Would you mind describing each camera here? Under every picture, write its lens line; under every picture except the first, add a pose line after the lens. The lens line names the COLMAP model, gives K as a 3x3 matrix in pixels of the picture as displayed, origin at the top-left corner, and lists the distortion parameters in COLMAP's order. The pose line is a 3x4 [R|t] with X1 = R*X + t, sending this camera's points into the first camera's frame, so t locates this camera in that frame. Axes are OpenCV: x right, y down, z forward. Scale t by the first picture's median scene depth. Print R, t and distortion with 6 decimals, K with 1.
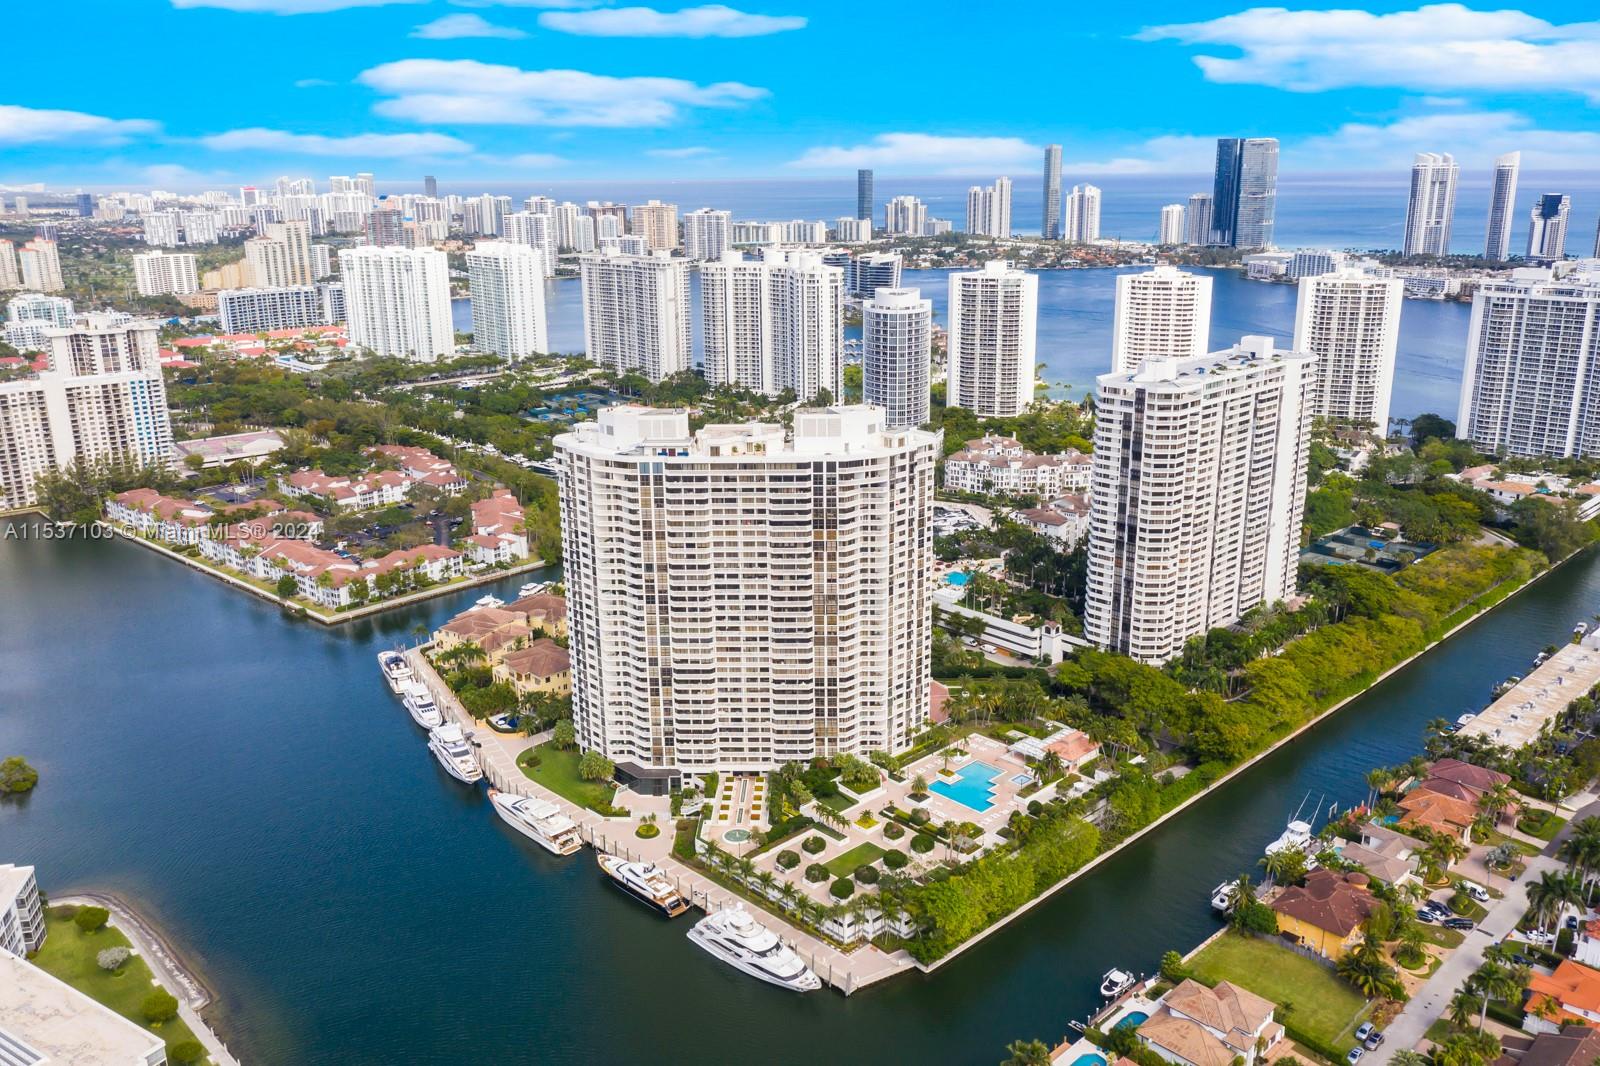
lens RADIAL K [[1274.7, 0, 800.0], [0, 1274.7, 533.0], [0, 0, 1]] dist [0.005209, -0.008798]
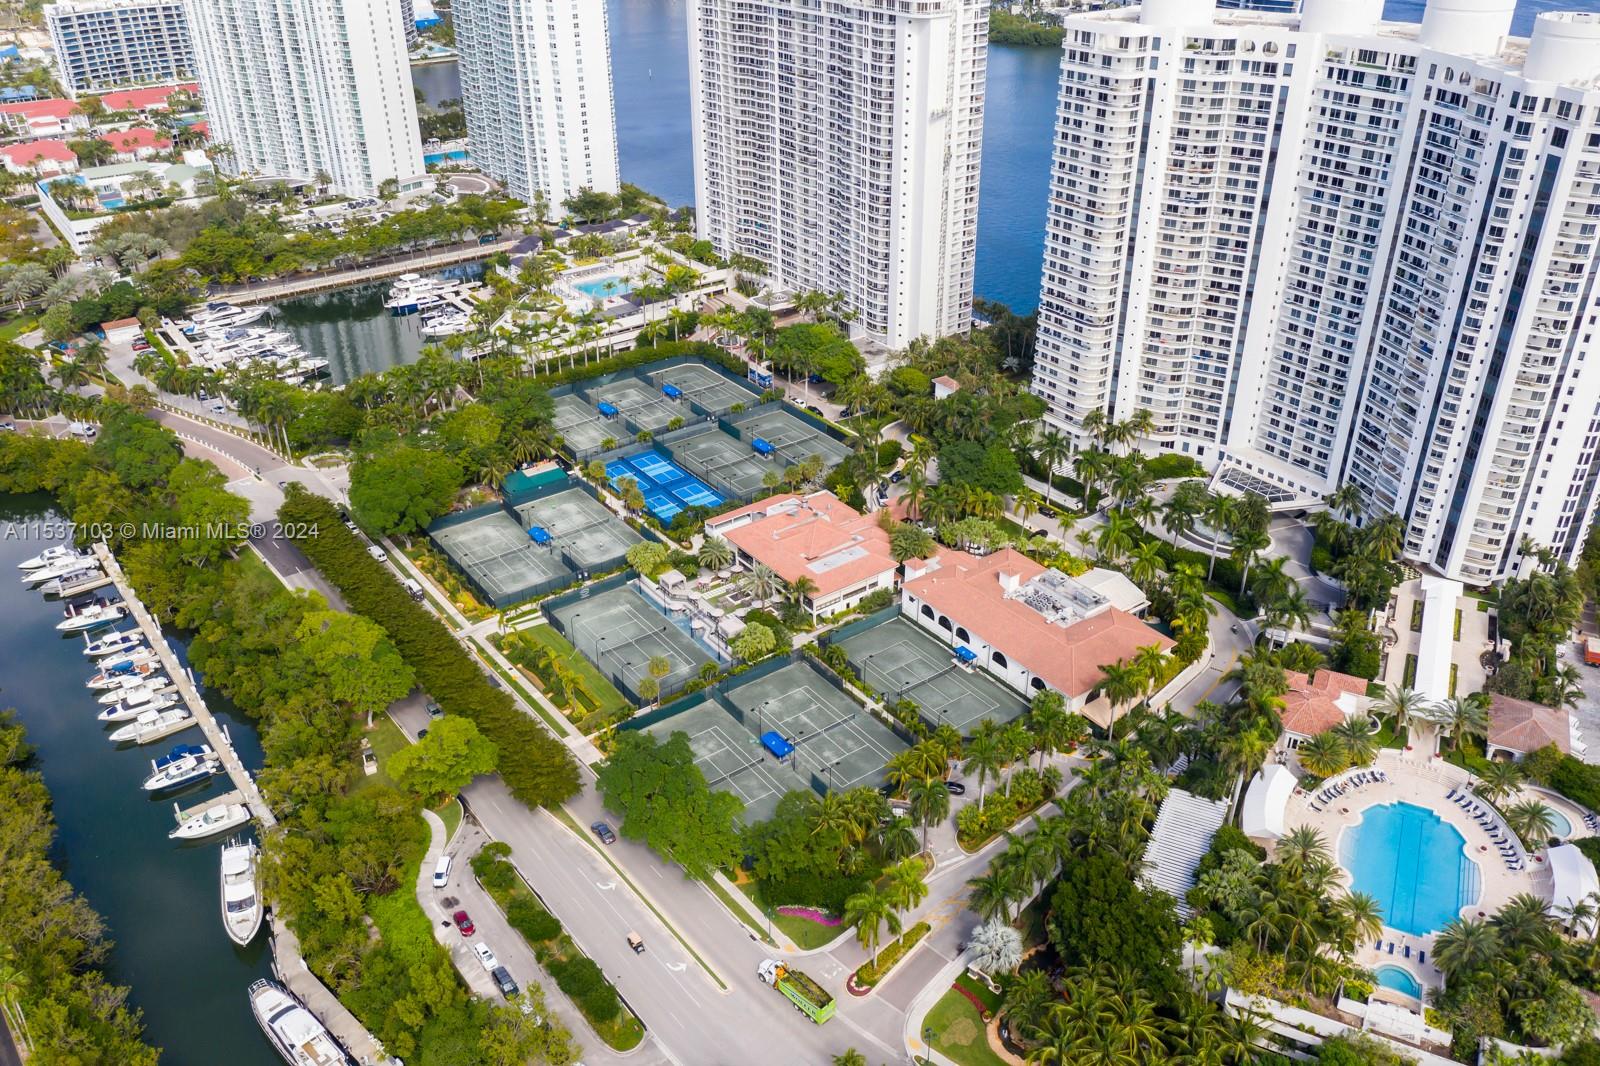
lens RADIAL K [[1274.7, 0, 800.0], [0, 1274.7, 533.0], [0, 0, 1]] dist [0.005209, -0.008798]
pose [[0.992577, 0.064640, -0.103020, -0.104619], [-0.038904, 0.971309, 0.234617, -0.169071], [0.115230, -0.228867, 0.966614, 0.708720]]
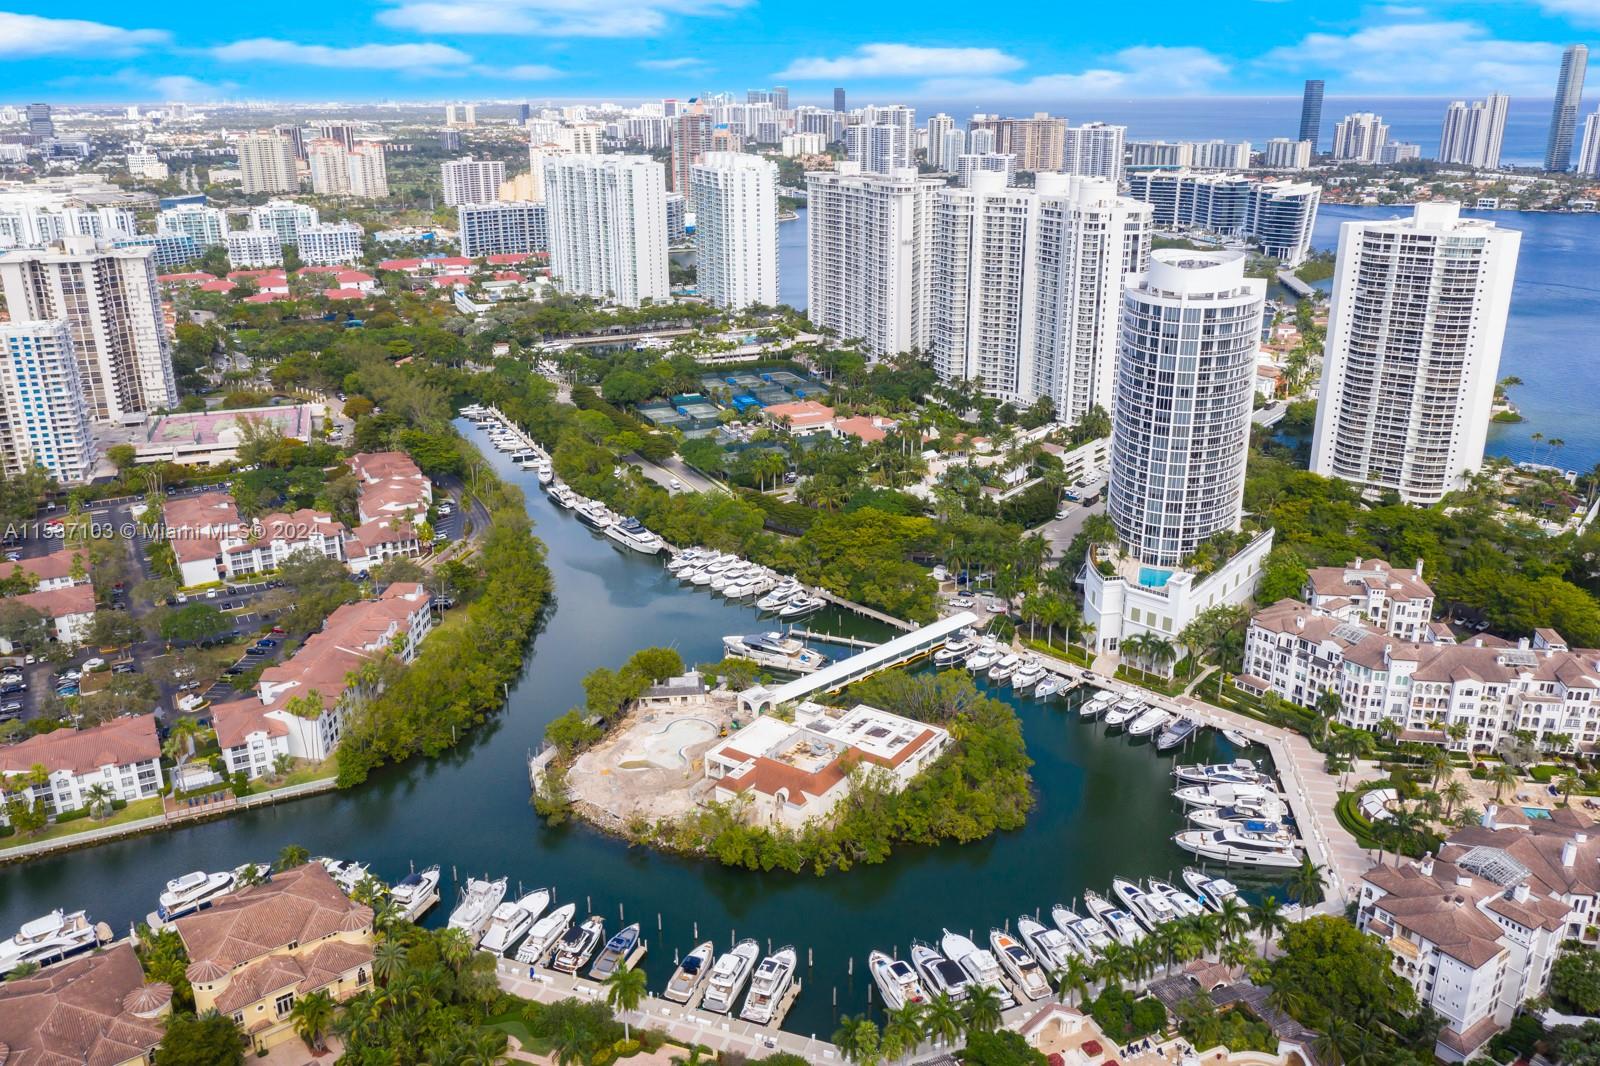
lens RADIAL K [[1274.7, 0, 800.0], [0, 1274.7, 533.0], [0, 0, 1]] dist [0.005209, -0.008798]
pose [[0.945997, 0.113935, -0.303495, 0.073098], [-0.096206, 0.992696, 0.072791, -0.082503], [0.309572, -0.039662, 0.950049, 0.374414]]
